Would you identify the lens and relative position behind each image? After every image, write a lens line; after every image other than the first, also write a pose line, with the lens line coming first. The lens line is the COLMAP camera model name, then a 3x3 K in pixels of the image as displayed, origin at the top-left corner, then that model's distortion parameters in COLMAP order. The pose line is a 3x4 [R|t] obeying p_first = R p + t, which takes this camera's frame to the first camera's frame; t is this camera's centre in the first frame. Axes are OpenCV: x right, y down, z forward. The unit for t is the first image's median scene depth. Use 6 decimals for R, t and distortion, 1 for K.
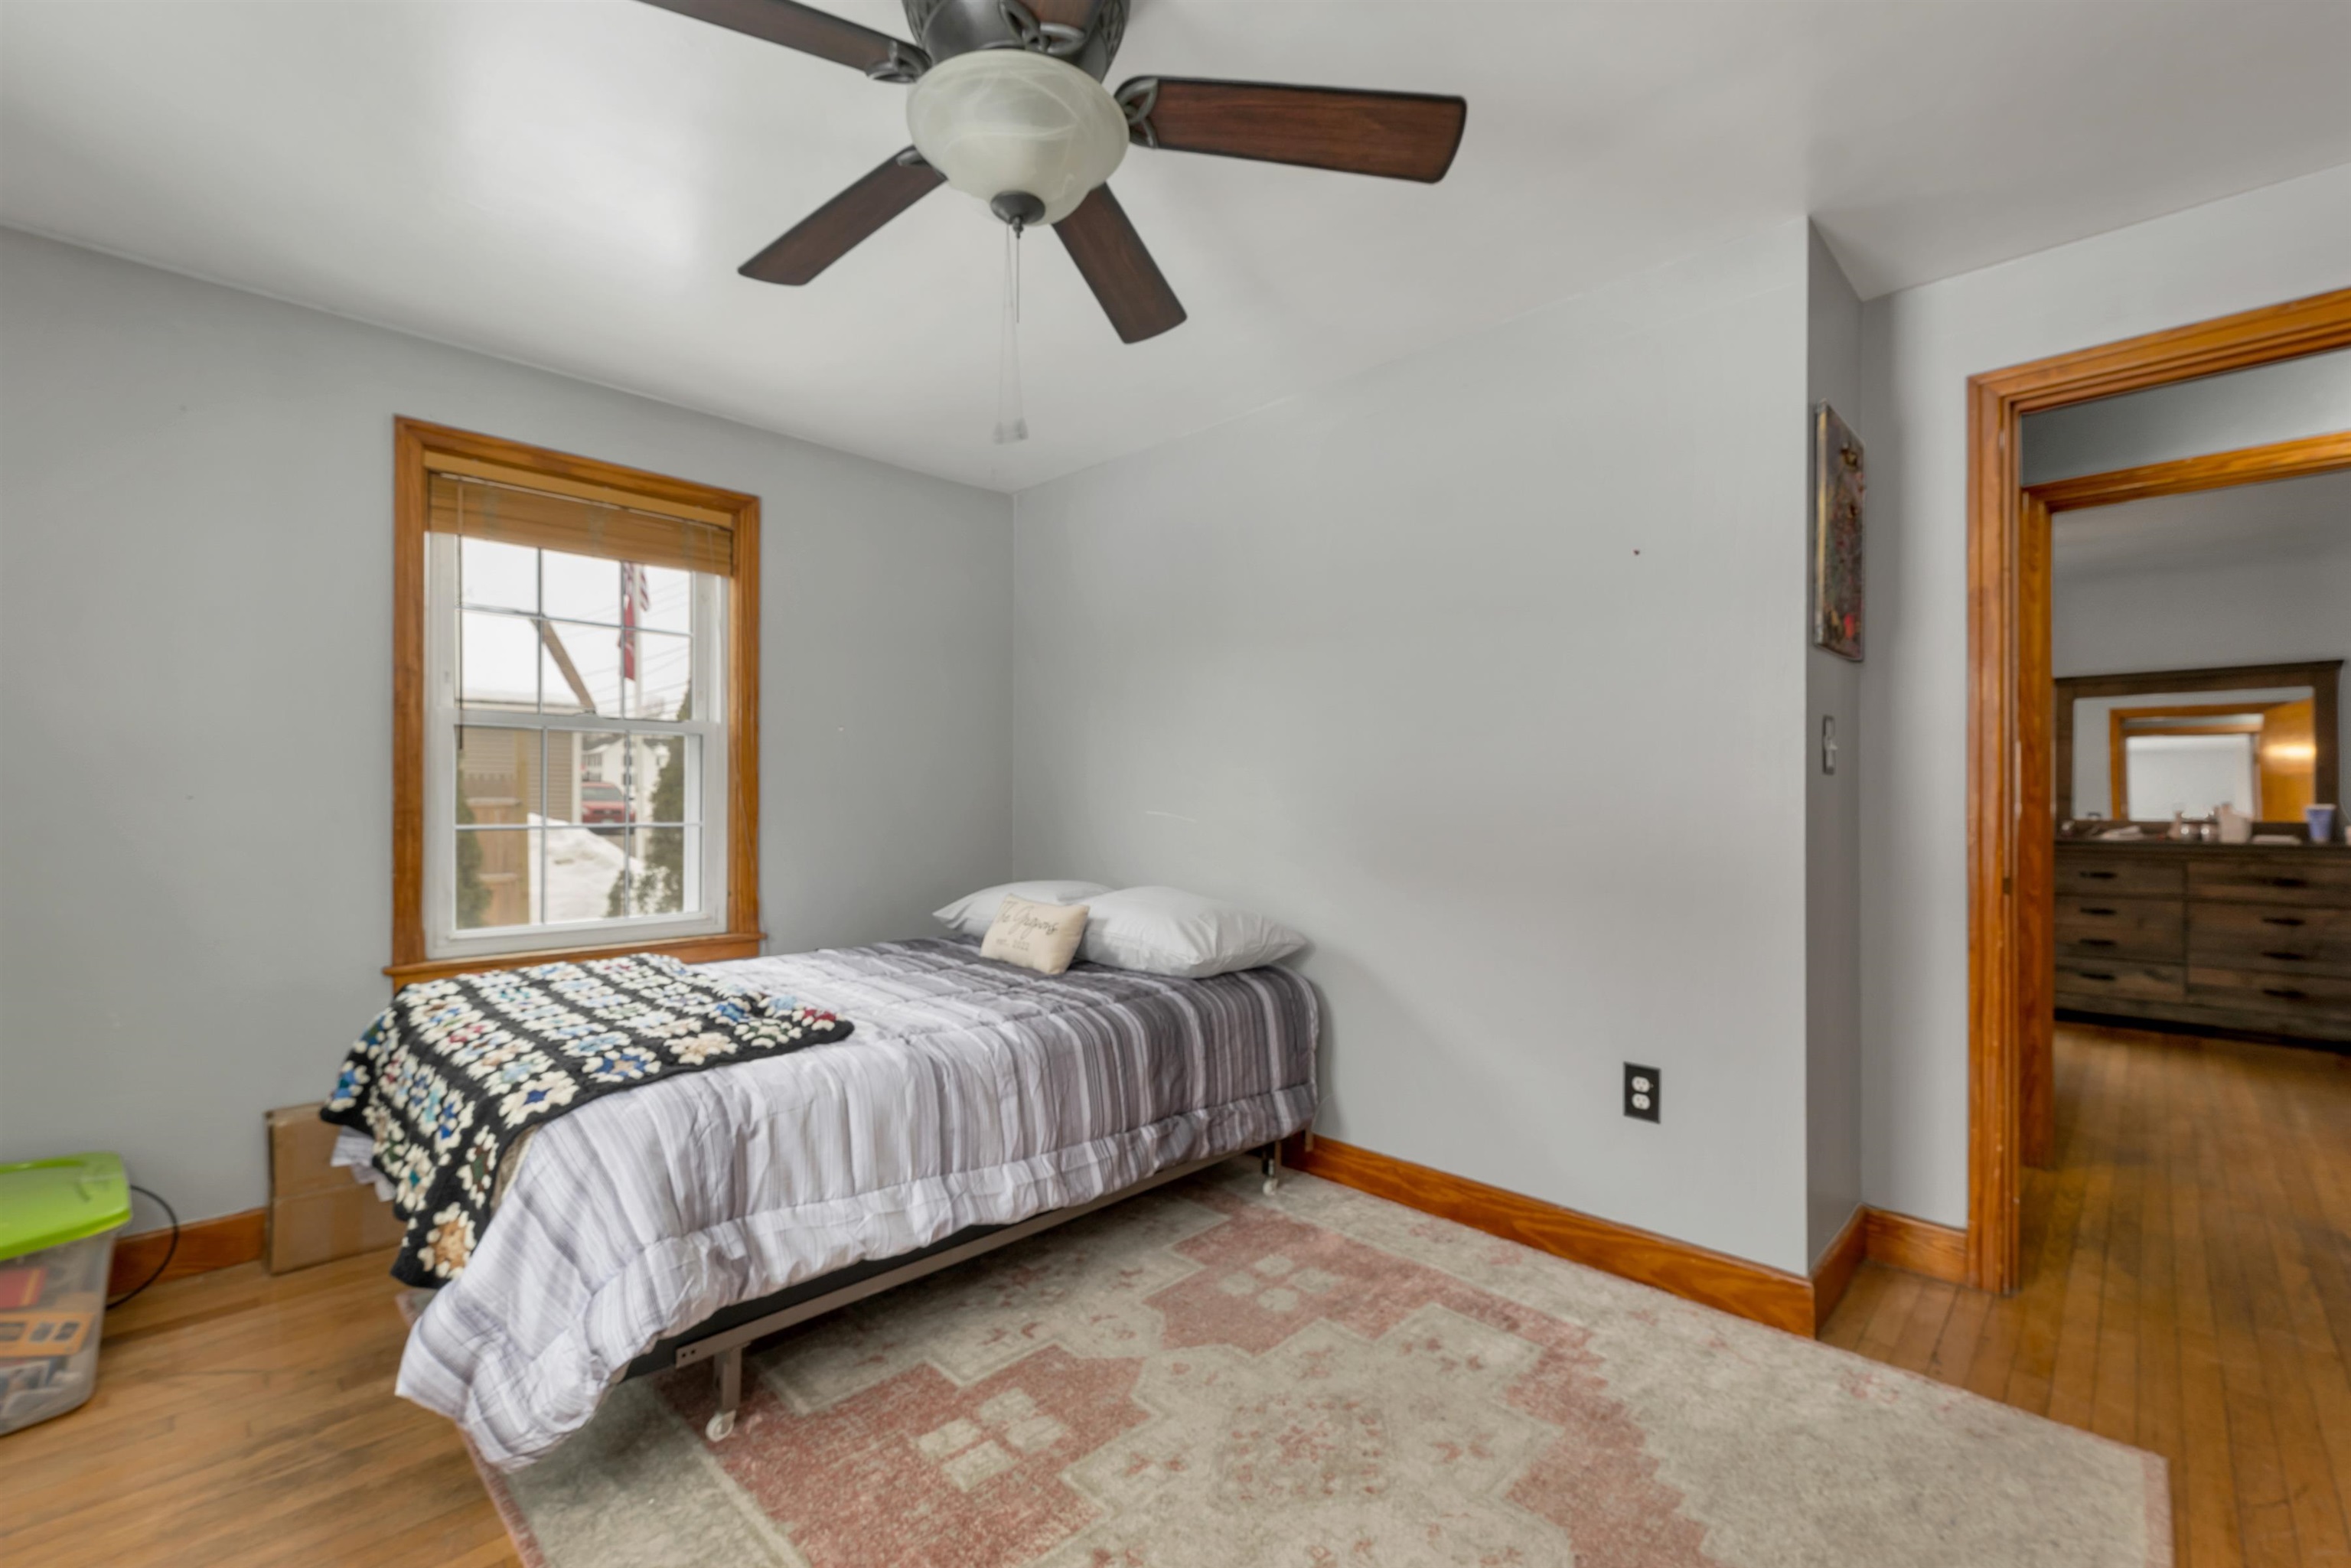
lens RADIAL K [[975.4, 0, 1168.7], [0, 975.4, 788.4], [0, 0, 1]] dist [-0.001523, -0.000447]
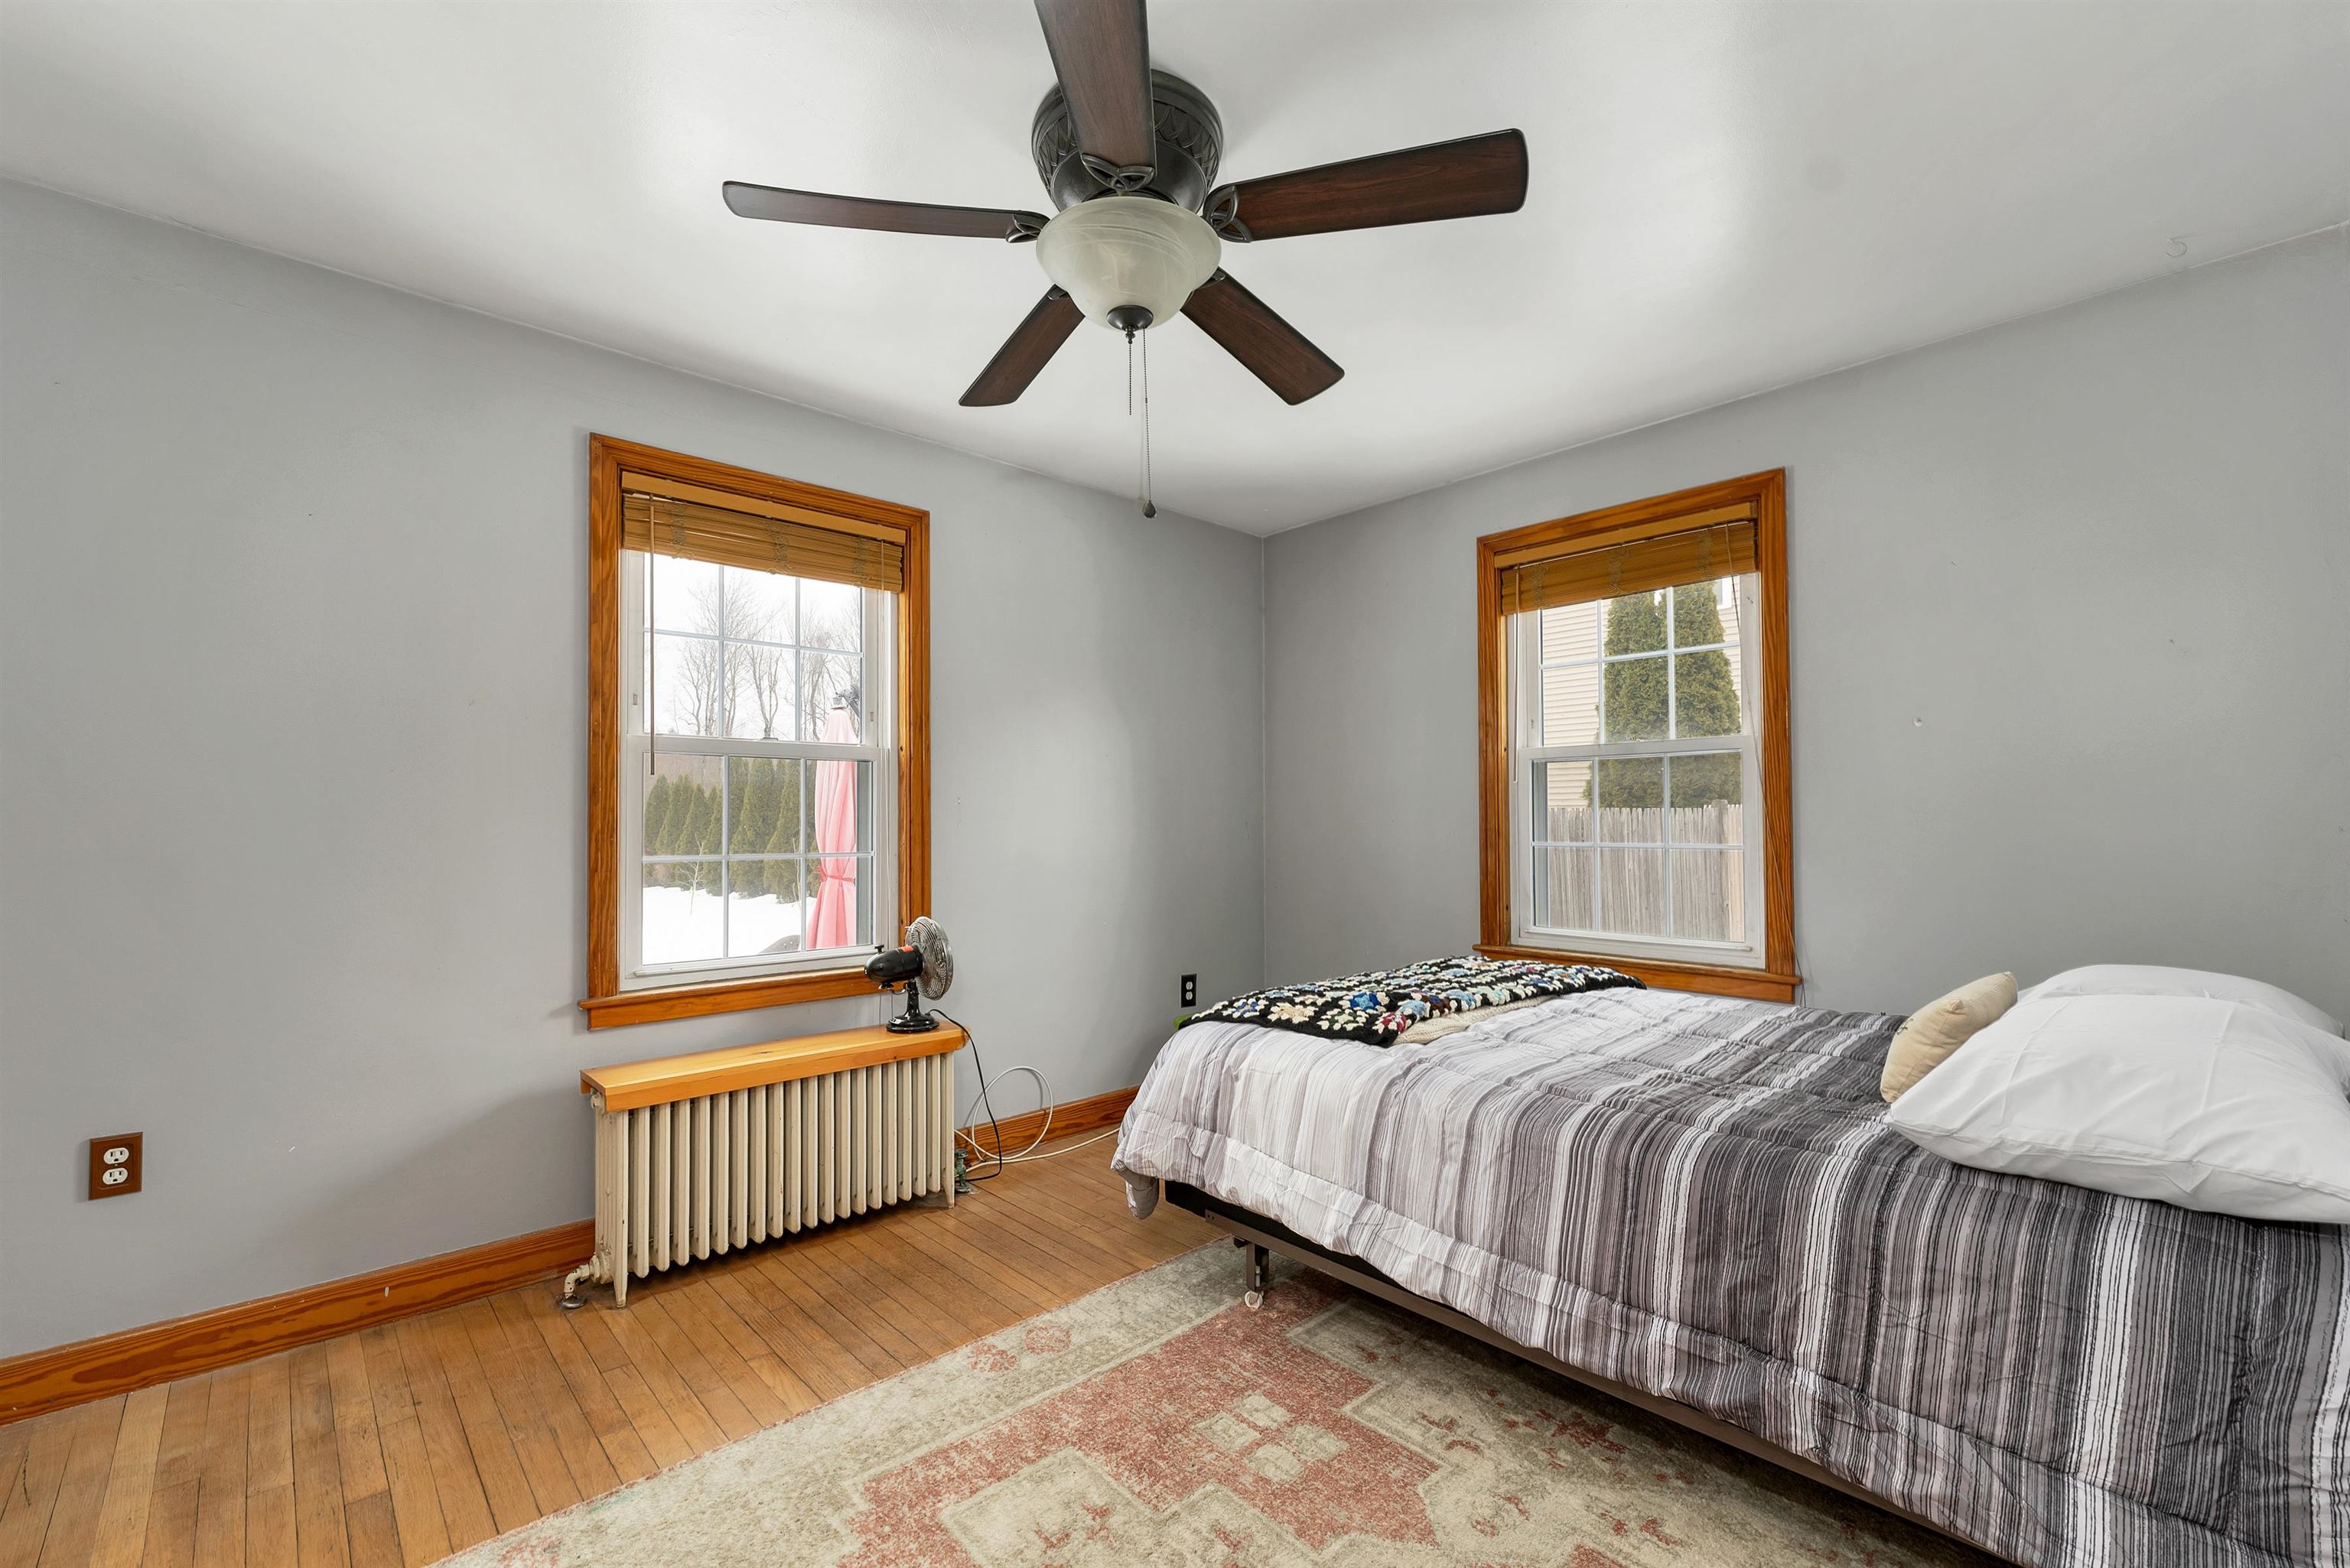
lens RADIAL K [[974.9, 0, 1168.2], [0, 974.9, 788.4], [0, 0, 1]] dist [-0.001523, -0.000447]
pose [[-0.029717, -0.035428, -0.998930, 0.735261], [0.014047, 0.999258, -0.035858, 0.011659], [0.999460, -0.015098, -0.029197, 0.783209]]
